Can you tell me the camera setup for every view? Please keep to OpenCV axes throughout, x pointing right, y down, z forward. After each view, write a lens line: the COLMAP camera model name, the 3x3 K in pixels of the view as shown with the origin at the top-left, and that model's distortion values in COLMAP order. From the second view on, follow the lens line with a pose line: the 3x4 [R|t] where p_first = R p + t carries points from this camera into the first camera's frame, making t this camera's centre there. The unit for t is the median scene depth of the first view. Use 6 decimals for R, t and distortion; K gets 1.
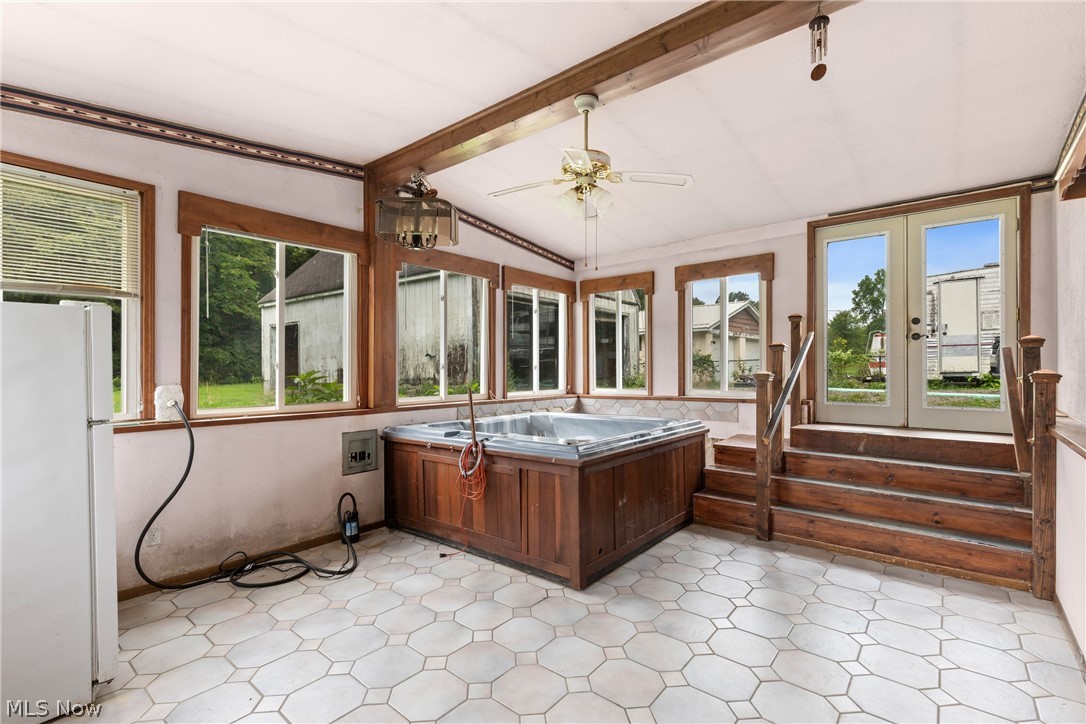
lens RADIAL K [[491.0, 0, 541.5], [0, 491.0, 366.5], [0, 0, 1]] dist [0.009863, -0.001946]
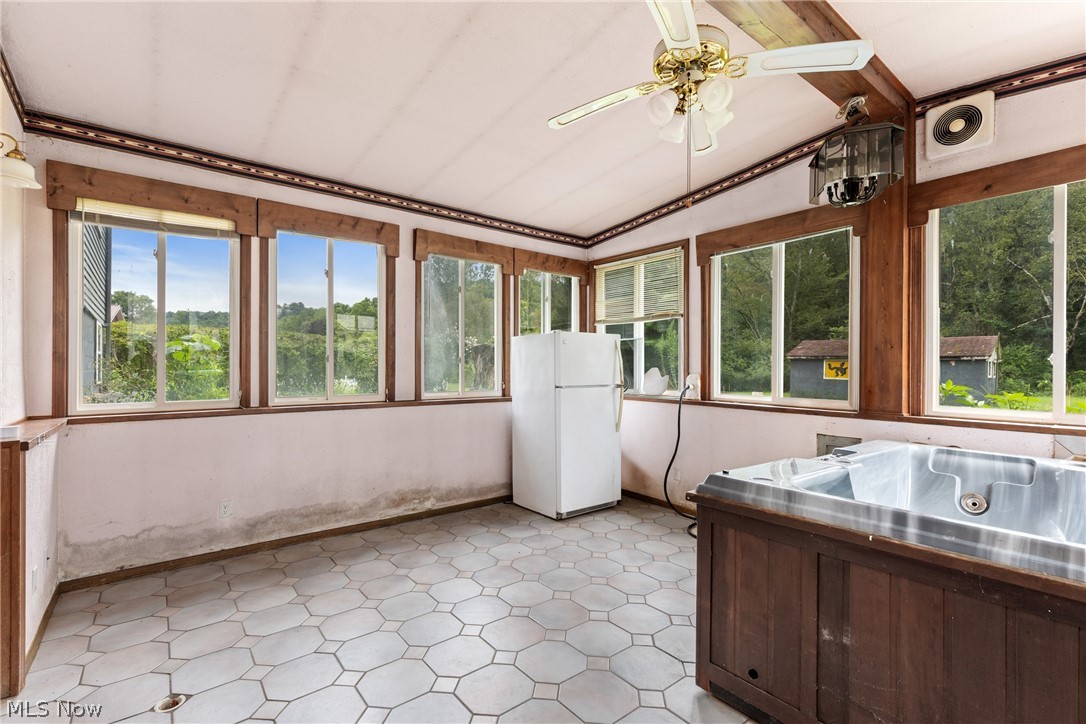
lens RADIAL K [[491.0, 0, 540.9], [0, 491.0, 363.5], [0, 0, 1]] dist [0.009863, -0.001946]
pose [[-0.206141, -0.002758, -0.978518, 0.768417], [-0.002300, 0.999995, -0.002334, 0.012107], [0.978520, 0.001770, -0.206146, 0.904857]]
